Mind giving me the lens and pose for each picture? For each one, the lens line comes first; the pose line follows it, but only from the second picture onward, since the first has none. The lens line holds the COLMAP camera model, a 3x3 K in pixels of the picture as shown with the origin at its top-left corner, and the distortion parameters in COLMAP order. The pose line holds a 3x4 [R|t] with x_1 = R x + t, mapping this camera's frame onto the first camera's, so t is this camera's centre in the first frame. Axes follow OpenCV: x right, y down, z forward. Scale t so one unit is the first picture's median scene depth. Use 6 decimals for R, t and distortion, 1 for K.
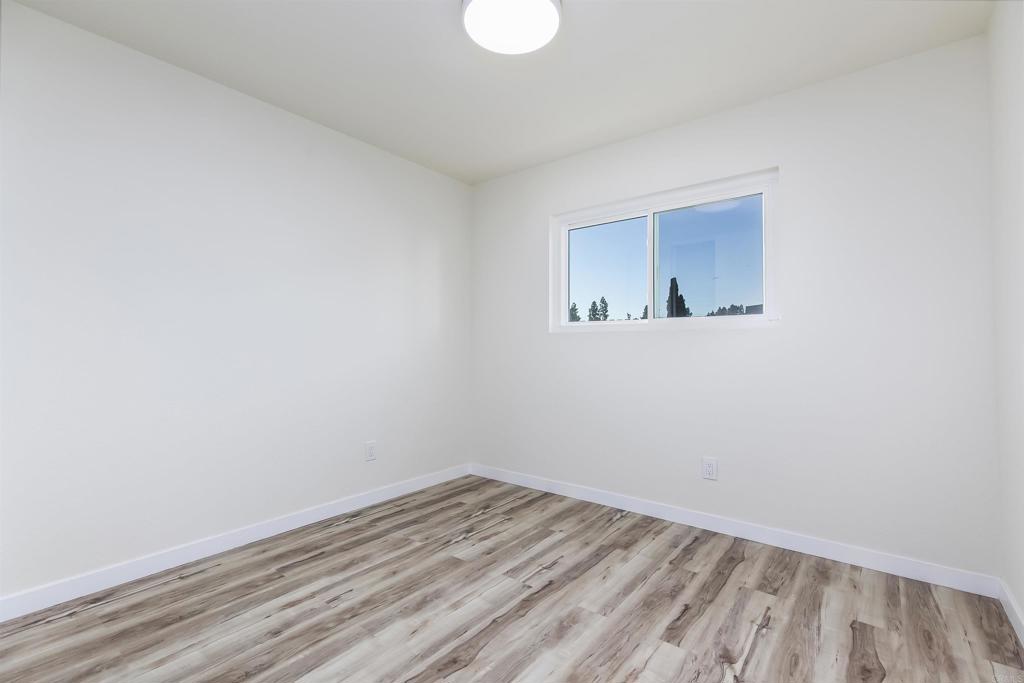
lens RADIAL K [[465.4, 0, 508.3], [0, 465.4, 351.3], [0, 0, 1]] dist [-0.000374, -0.000241]
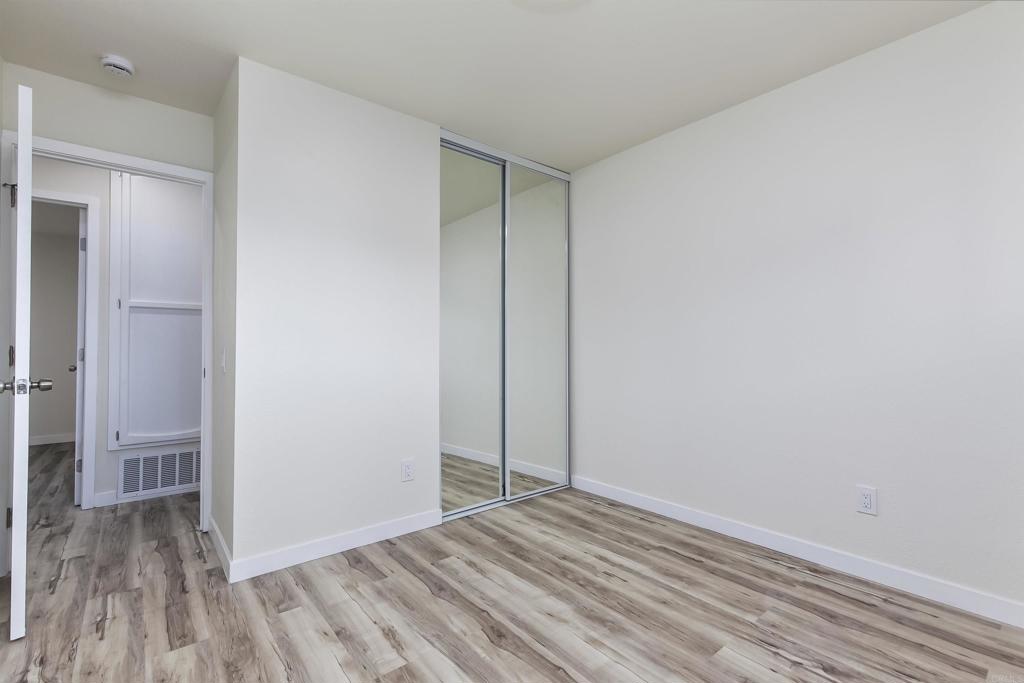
lens RADIAL K [[472.9, 0, 515.0], [0, 472.9, 335.7], [0, 0, 1]] dist [-0.000735, 0.000052]
pose [[-0.210936, -0.022886, -0.977232, 0.680321], [-0.014532, 0.999689, -0.020275, -0.002420], [0.977392, 0.009924, -0.211203, 0.892089]]
